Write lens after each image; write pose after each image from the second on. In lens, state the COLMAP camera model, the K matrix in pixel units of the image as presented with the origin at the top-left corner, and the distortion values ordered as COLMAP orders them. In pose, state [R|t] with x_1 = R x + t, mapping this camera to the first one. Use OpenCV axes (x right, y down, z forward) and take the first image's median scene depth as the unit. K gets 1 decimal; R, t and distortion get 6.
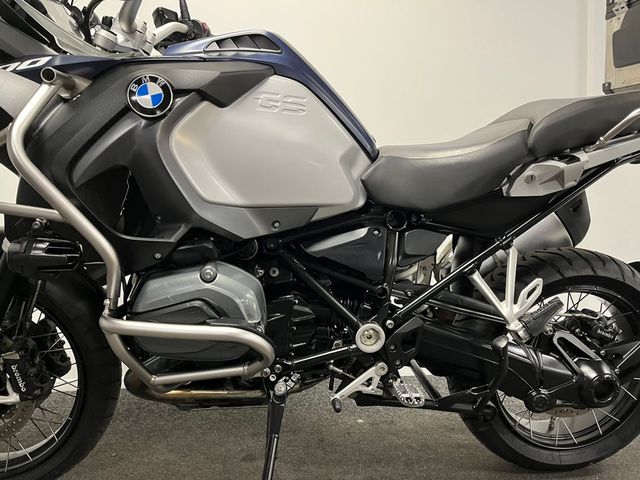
lens RADIAL K [[482.5, 0, 318.9], [0, 482.5, 235.3], [0, 0, 1]] dist [0.047501, -0.070284]
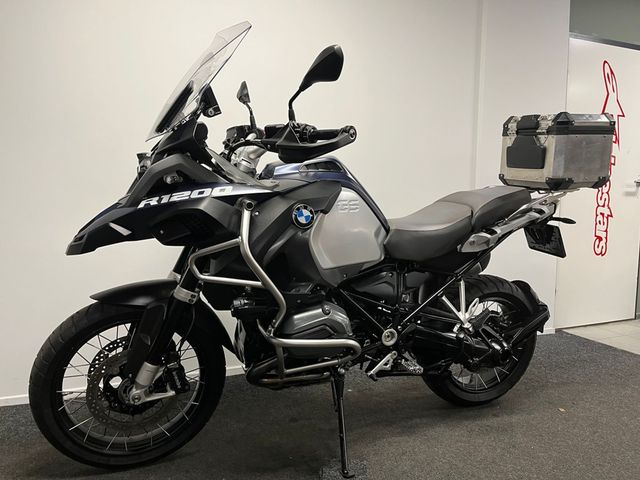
lens RADIAL K [[482.5, 0, 317.2], [0, 482.5, 242.8], [0, 0, 1]] dist [0.047501, -0.070284]
pose [[0.965933, -0.021988, 0.257856, -0.569136], [0.011011, 0.998974, 0.043934, -0.197442], [-0.258557, -0.039598, 0.965184, -0.569057]]
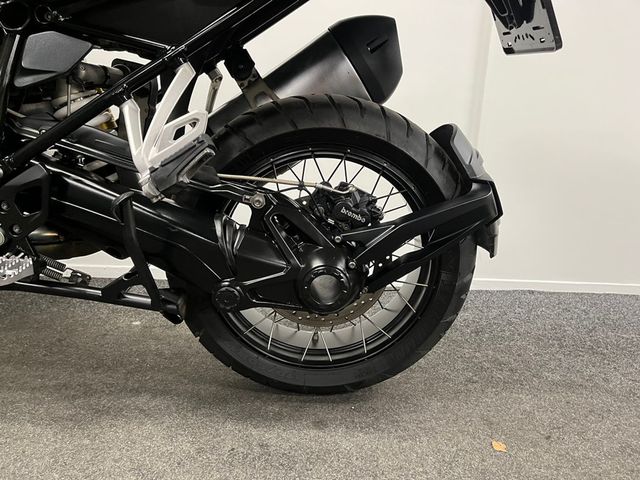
lens RADIAL K [[482.5, 0, 323.1], [0, 482.5, 239.1], [0, 0, 1]] dist [0.047501, -0.070284]
pose [[0.996719, 0.063839, -0.049762, 0.644104], [-0.054904, 0.984953, 0.163872, 0.138139], [0.059474, -0.160602, 0.985226, 0.334883]]
